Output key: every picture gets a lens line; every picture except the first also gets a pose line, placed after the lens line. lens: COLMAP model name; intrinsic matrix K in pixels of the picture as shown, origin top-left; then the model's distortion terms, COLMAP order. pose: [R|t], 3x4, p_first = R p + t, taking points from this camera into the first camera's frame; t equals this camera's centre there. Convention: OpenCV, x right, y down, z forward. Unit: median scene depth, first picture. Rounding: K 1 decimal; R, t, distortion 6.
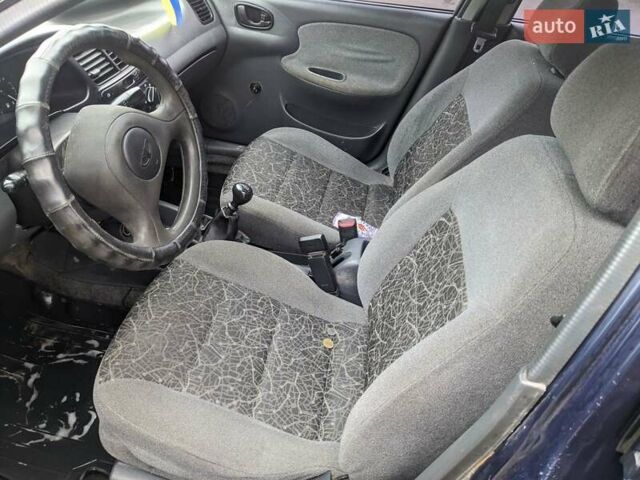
lens RADIAL K [[510.6, 0, 316.4], [0, 510.6, 243.6], [0, 0, 1]] dist [0.061937, -0.102016]
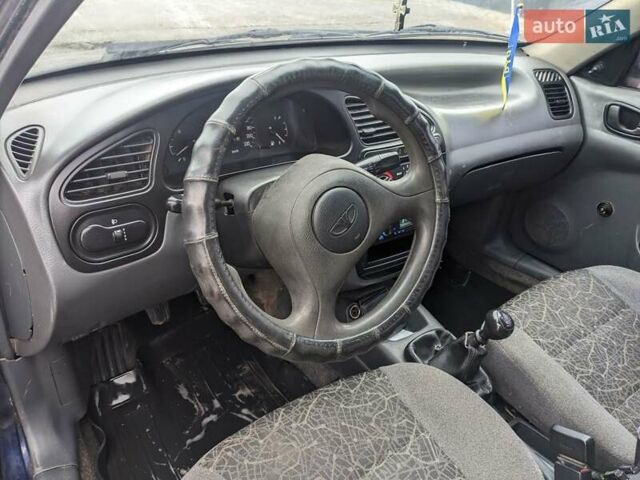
lens RADIAL K [[503.7, 0, 320.3], [0, 503.7, 238.1], [0, 0, 1]] dist [0.050169, -0.099137]
pose [[0.715694, 0.276723, -0.641253, 0.100837], [-0.410646, 0.909412, -0.065873, -0.062100], [0.564935, 0.310473, 0.764497, 0.291958]]
